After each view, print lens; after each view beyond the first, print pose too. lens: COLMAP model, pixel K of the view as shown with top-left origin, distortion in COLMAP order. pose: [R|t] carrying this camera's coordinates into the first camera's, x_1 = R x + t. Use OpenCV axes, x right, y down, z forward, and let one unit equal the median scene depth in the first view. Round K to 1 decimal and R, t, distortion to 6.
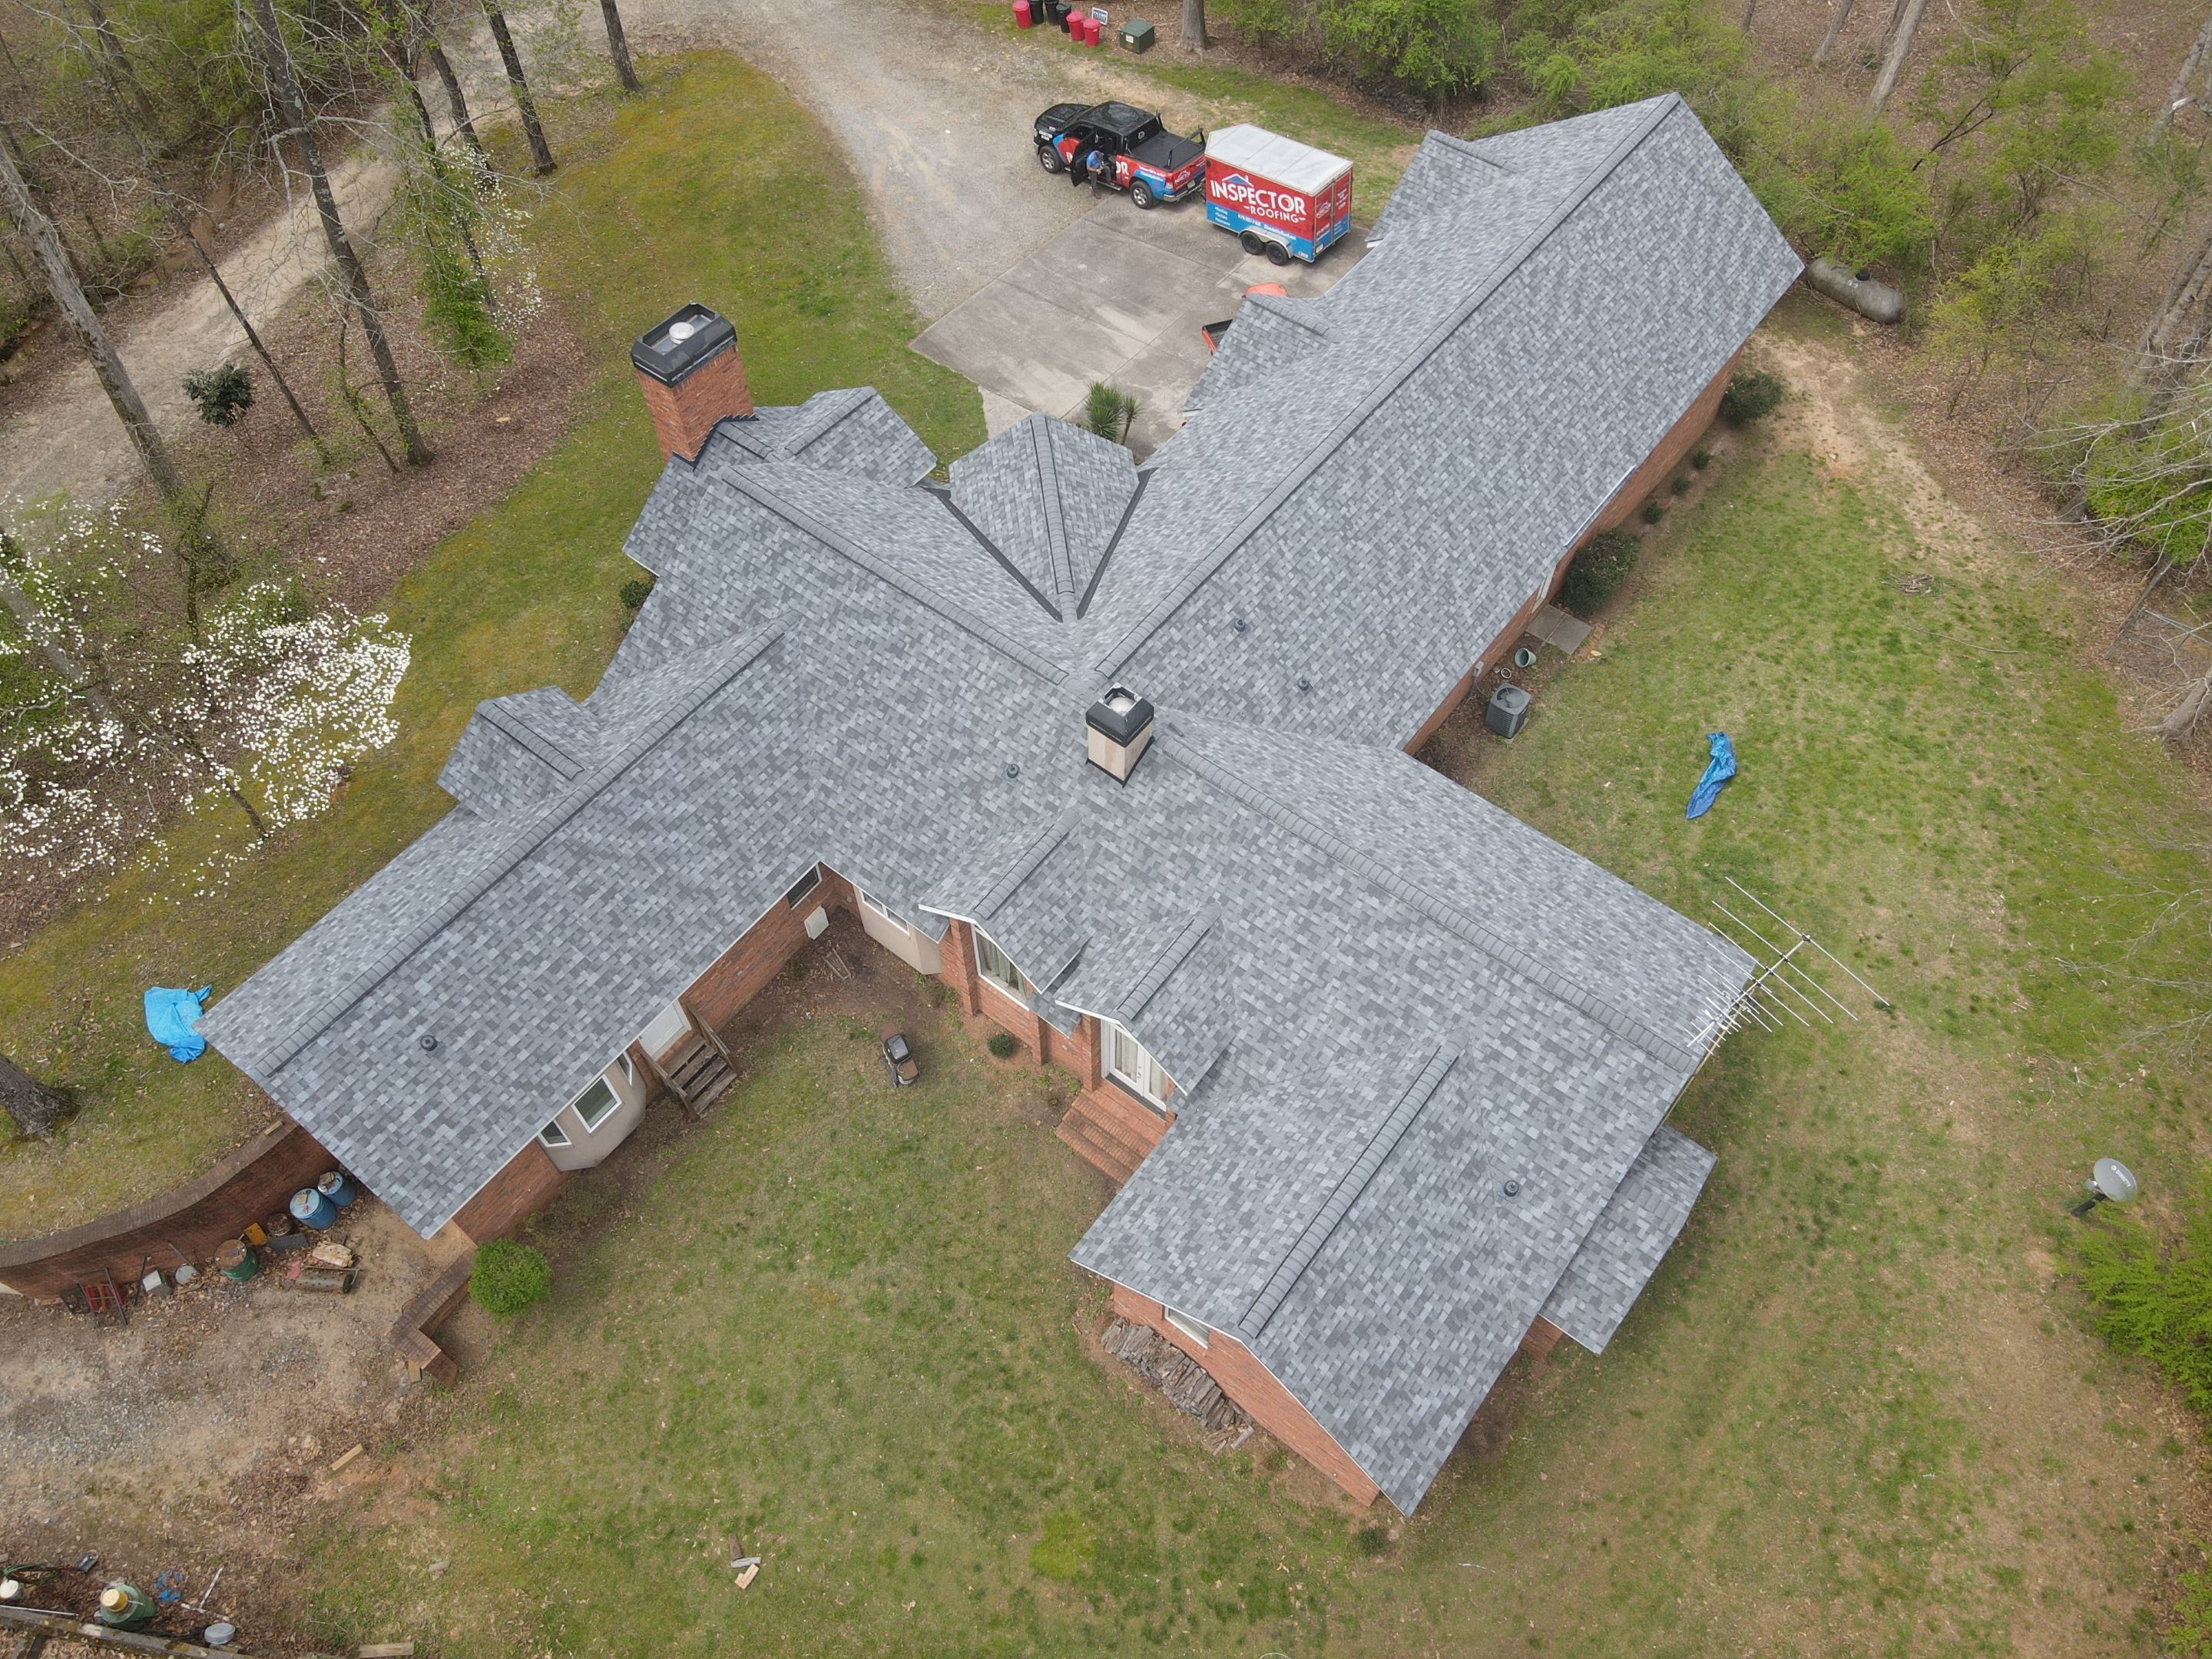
lens RADIAL K [[1622.5, 0, 1106.0], [0, 1622.5, 829.5], [0, 0, 1]] dist [0.021148, 0.005344]
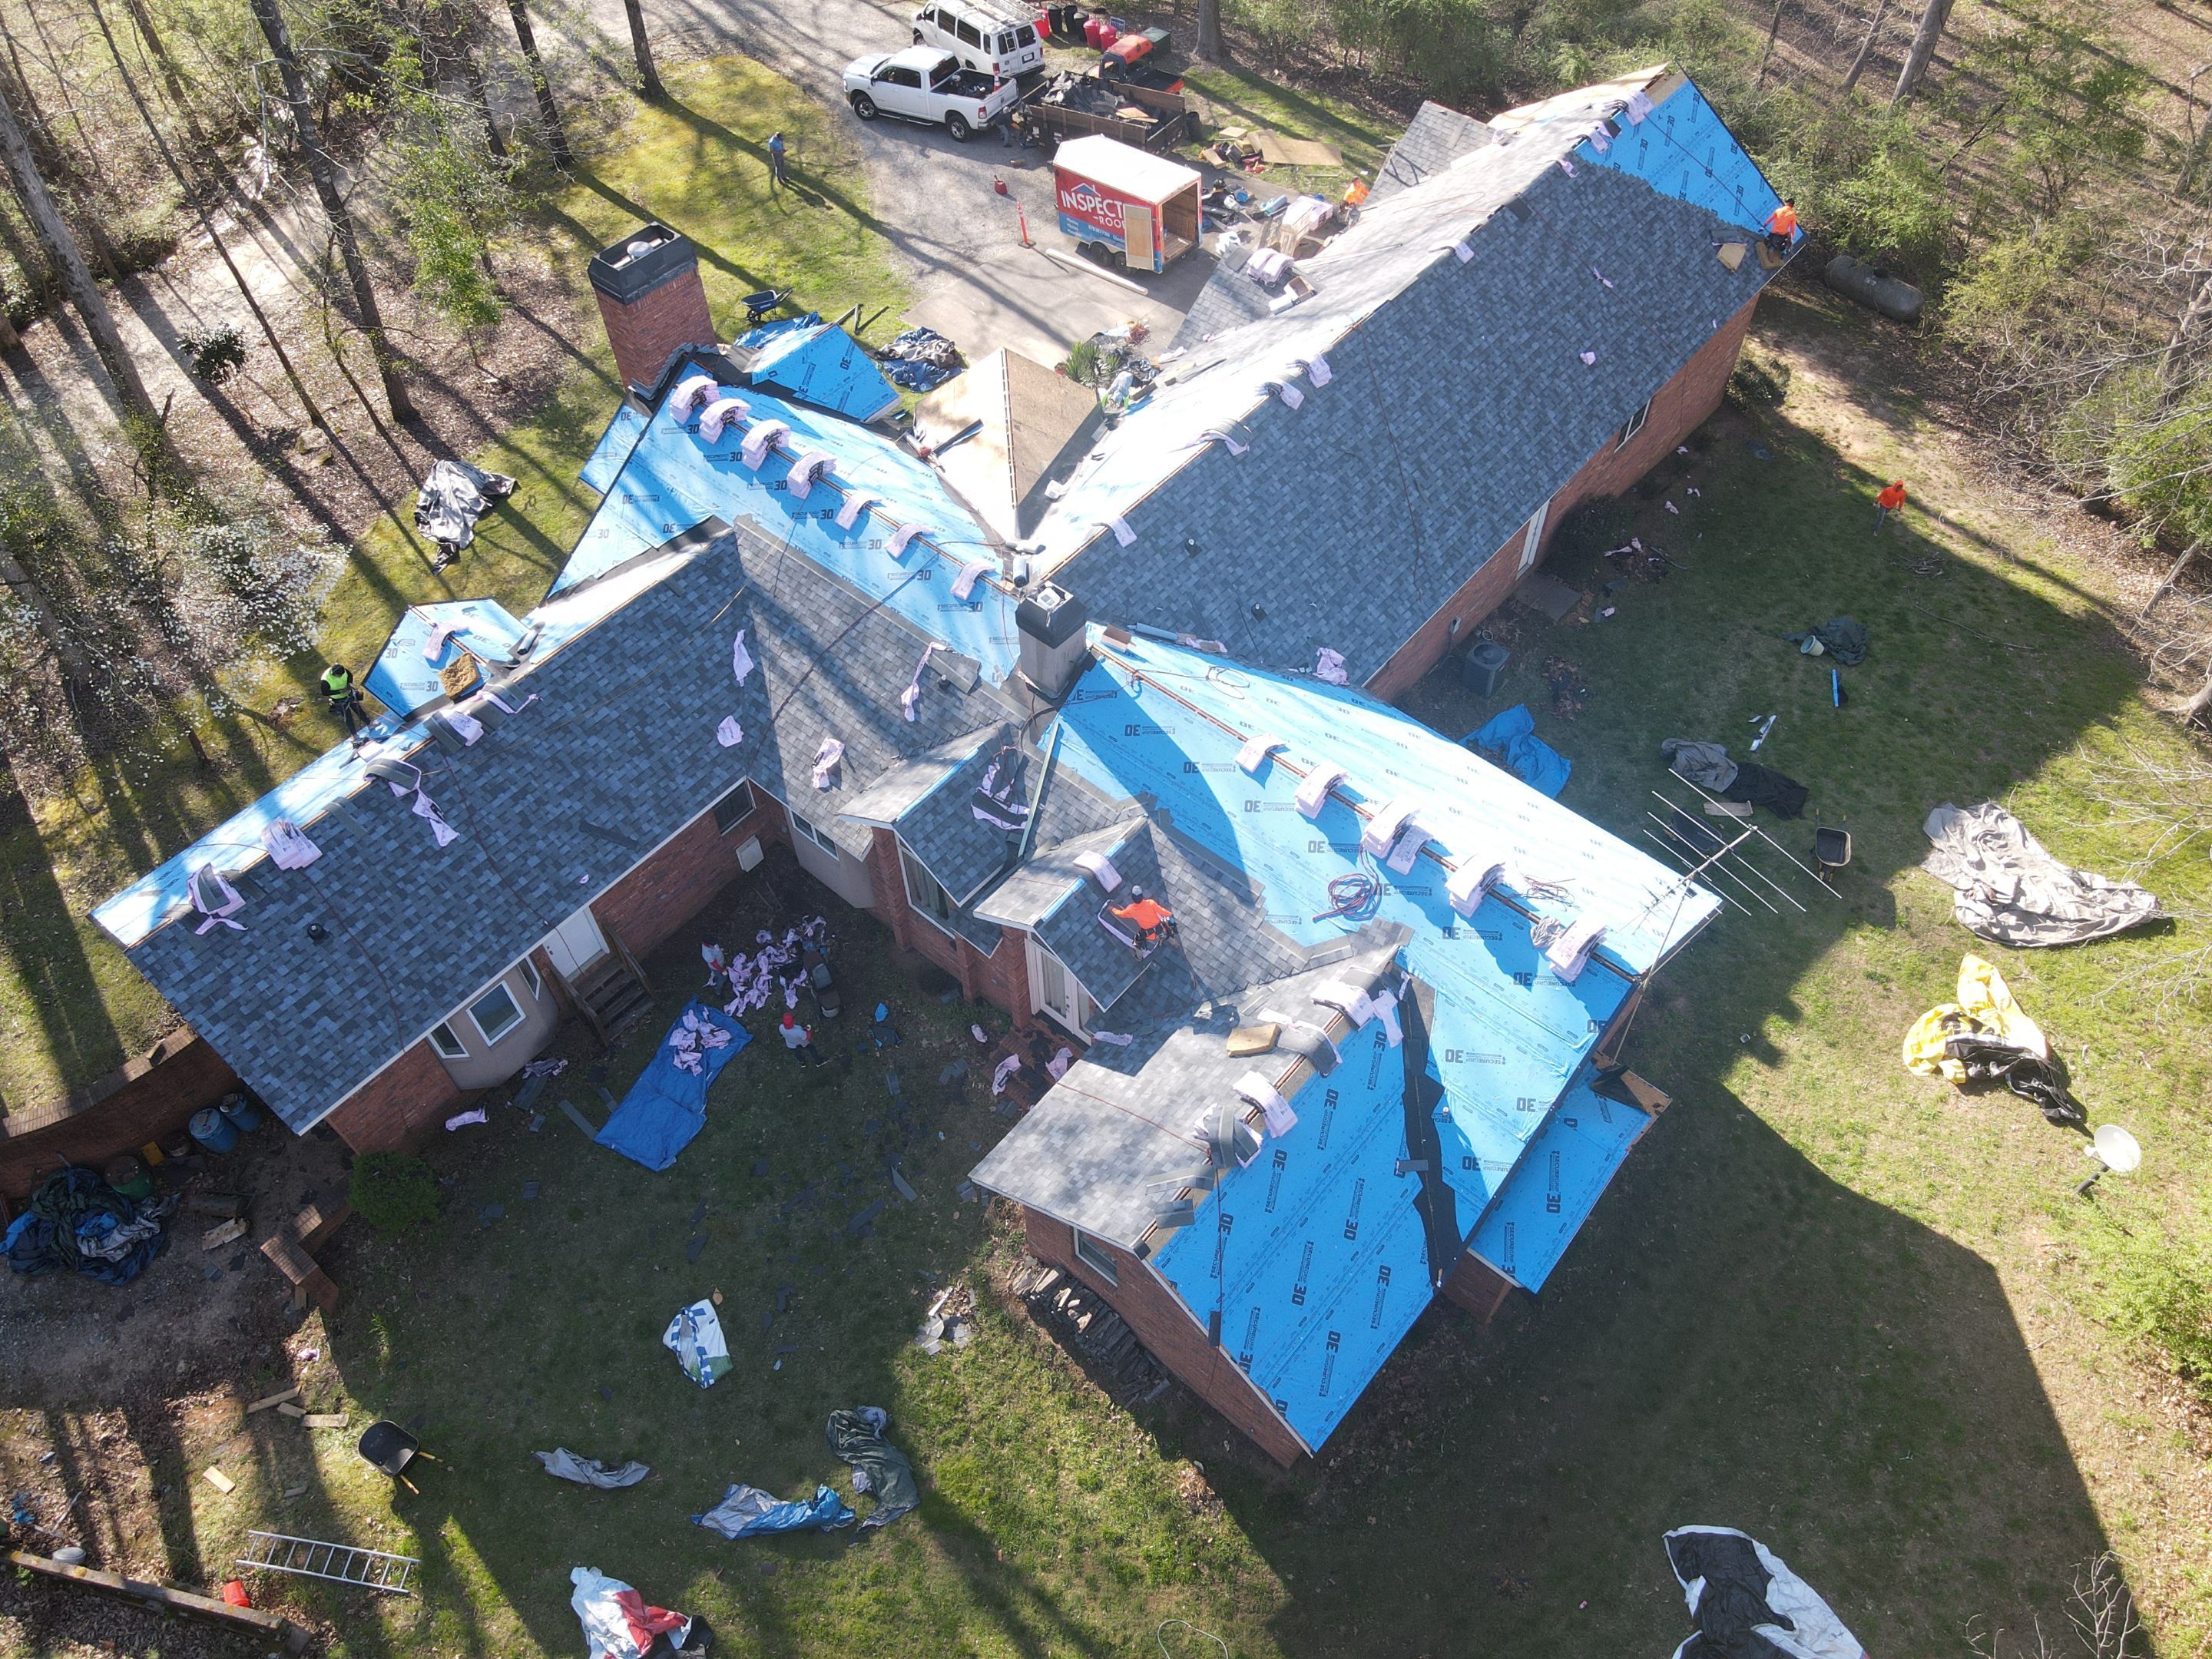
lens RADIAL K [[1622.5, 0, 1106.0], [0, 1622.5, 829.5], [0, 0, 1]] dist [0.021148, 0.005344]
pose [[0.998905, 0.029788, -0.036072, 0.074663], [-0.031922, 0.997683, -0.060086, 0.105158], [0.034199, 0.061171, 0.997541, 0.051268]]
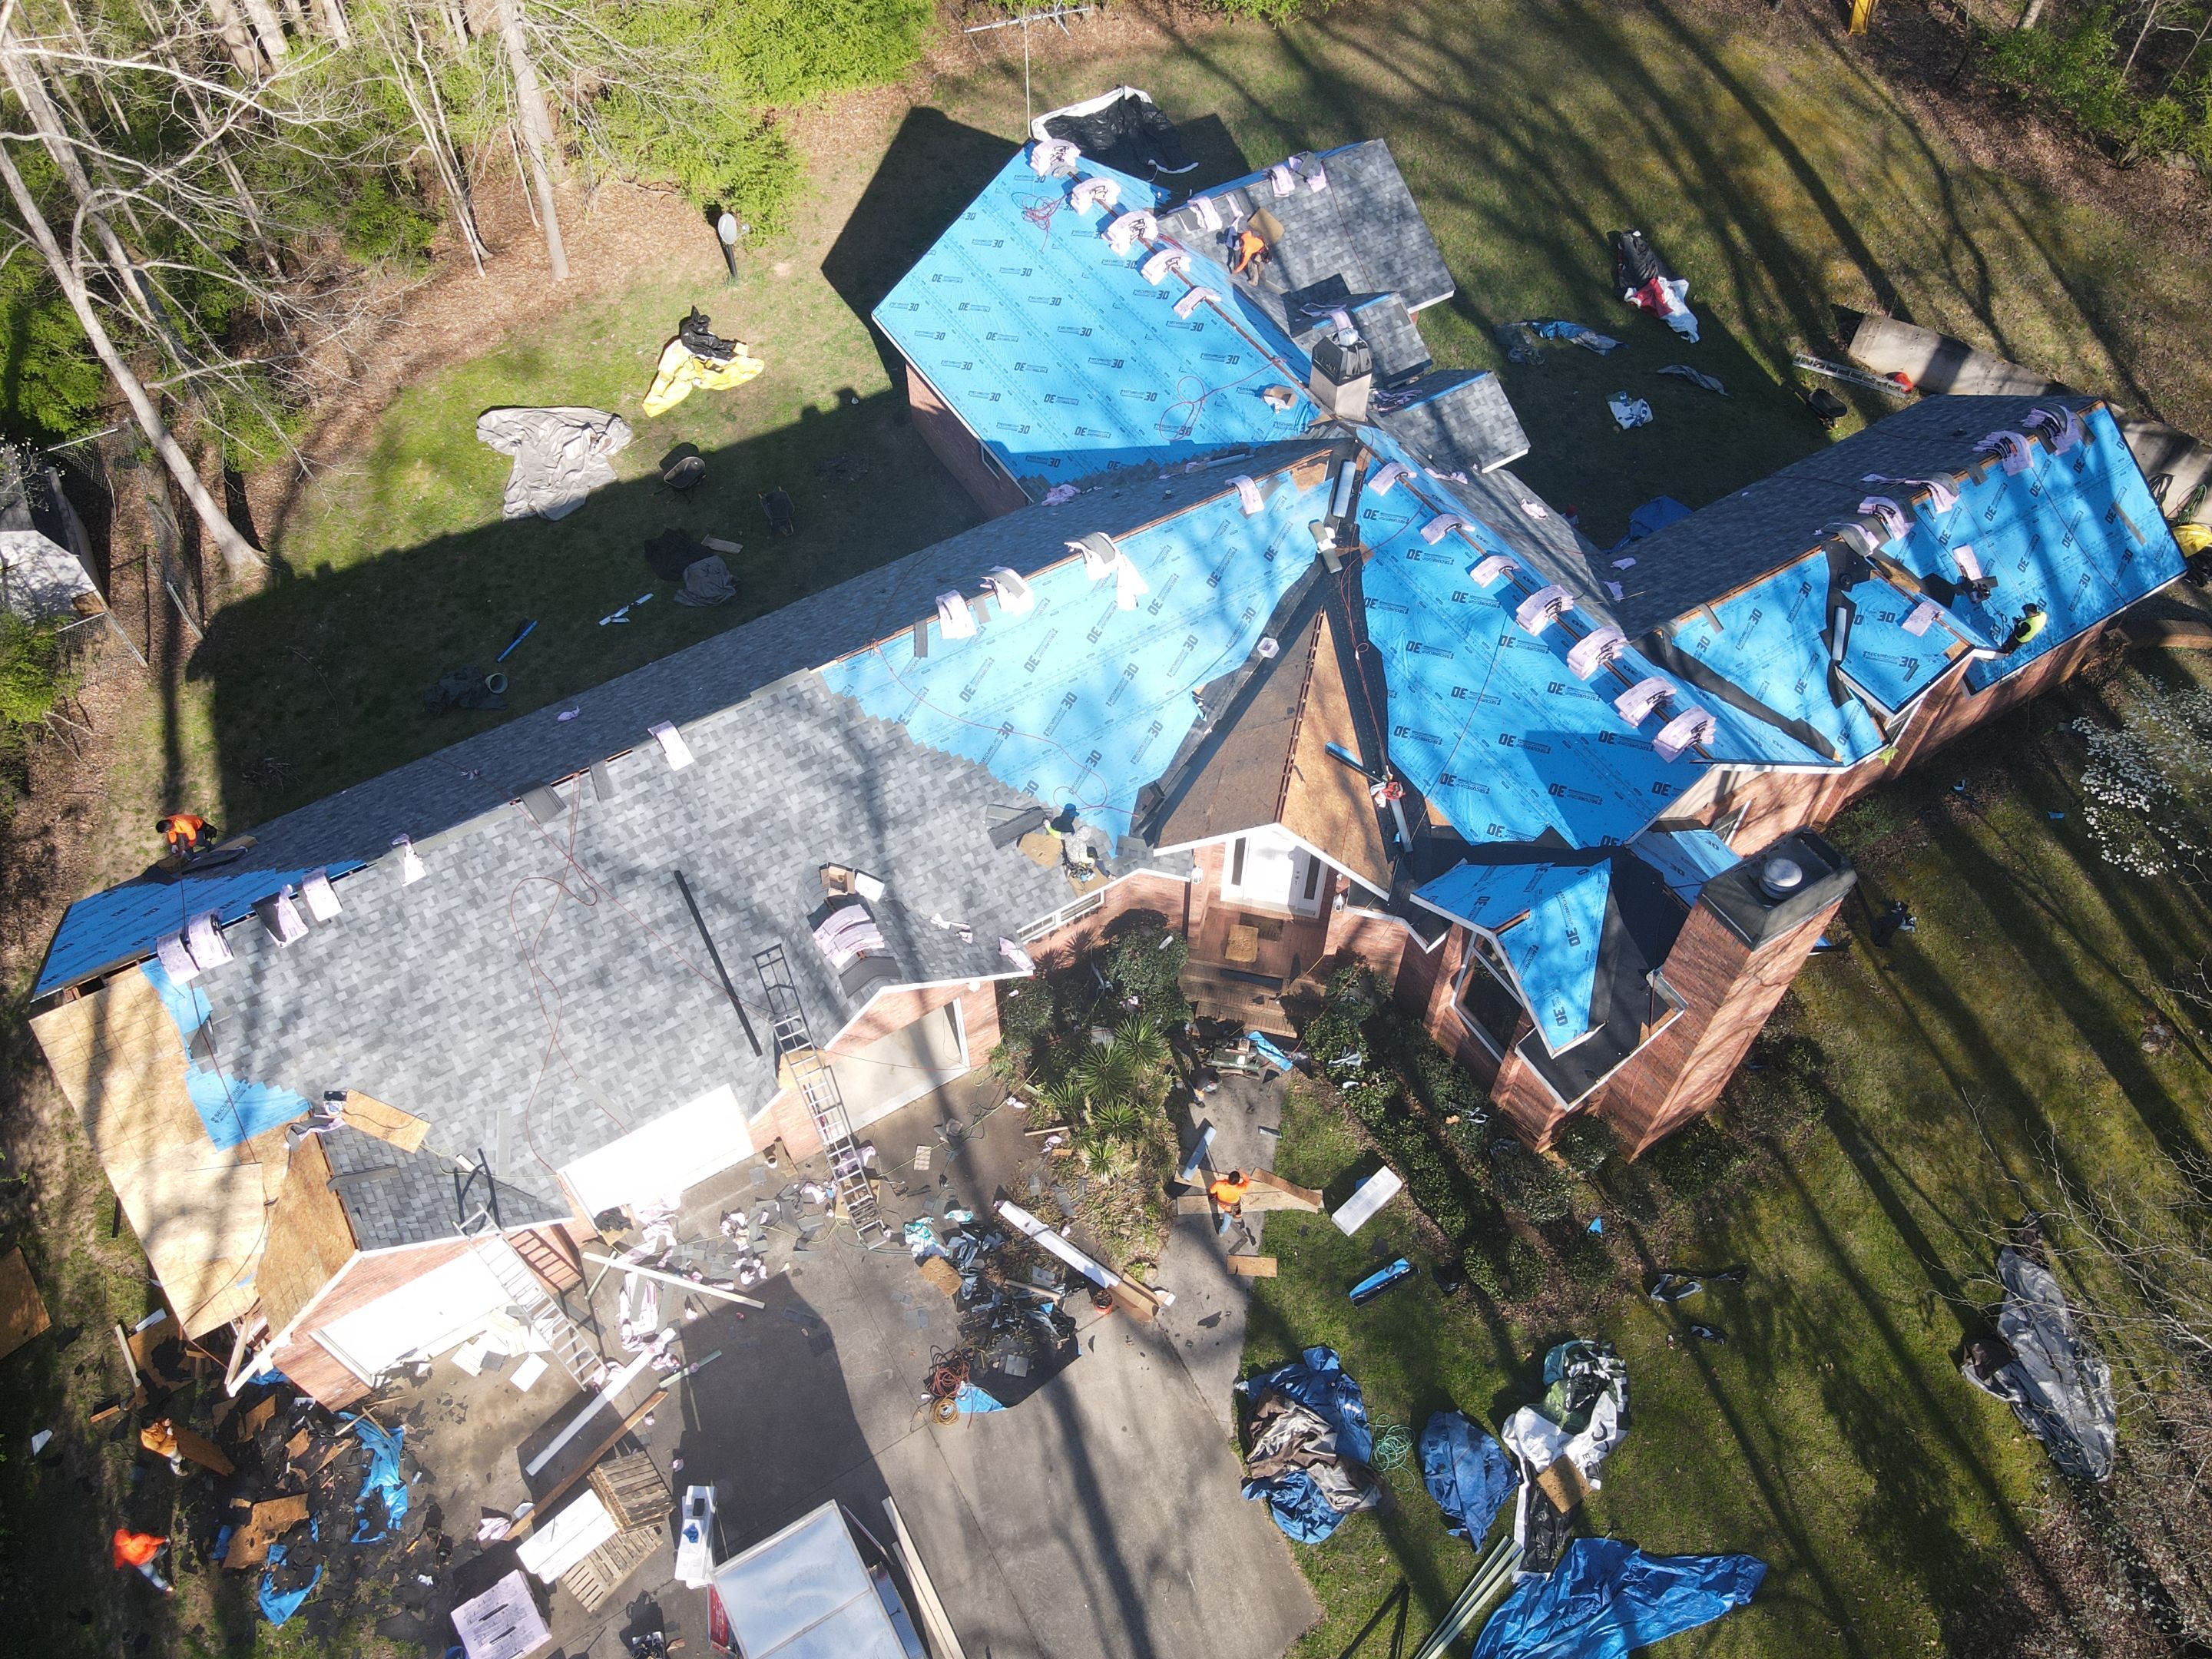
lens RADIAL K [[1622.5, 0, 1106.0], [0, 1622.5, 829.5], [0, 0, 1]] dist [0.021148, 0.005344]
pose [[-0.937043, -0.291131, 0.192855, -0.126717], [0.283331, -0.310976, 0.907203, -1.124139], [-0.204142, 0.904730, 0.373884, 0.845952]]
